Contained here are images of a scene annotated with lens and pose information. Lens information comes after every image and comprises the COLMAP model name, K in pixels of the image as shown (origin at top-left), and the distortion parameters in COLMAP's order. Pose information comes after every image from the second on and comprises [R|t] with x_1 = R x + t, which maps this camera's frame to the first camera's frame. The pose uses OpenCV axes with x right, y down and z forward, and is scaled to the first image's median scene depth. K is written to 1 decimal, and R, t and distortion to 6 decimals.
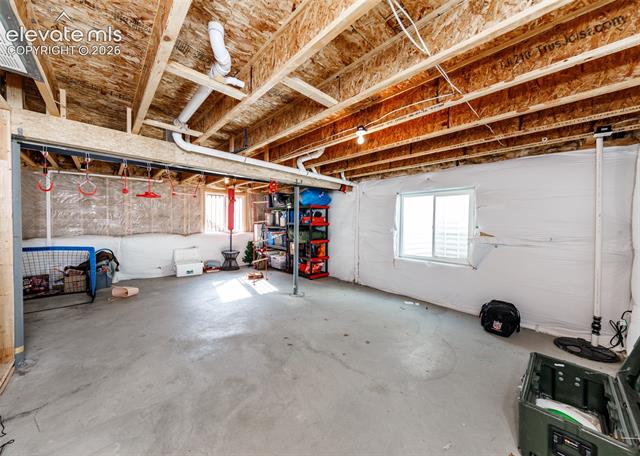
lens RADIAL K [[228.5, 0, 320.0], [0, 228.5, 228.0], [0, 0, 1]] dist [0.000223, -0.000004]
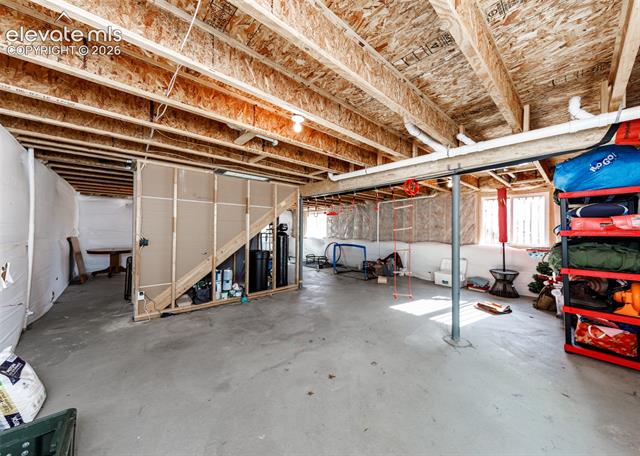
lens RADIAL K [[228.5, 0, 320.0], [0, 228.5, 228.0], [0, 0, 1]] dist [0.000223, -0.000004]
pose [[-0.035306, -0.024512, -0.999076, 0.608106], [-0.035399, 0.999102, -0.023262, 0.001901], [0.998749, 0.034545, -0.036142, 0.678089]]
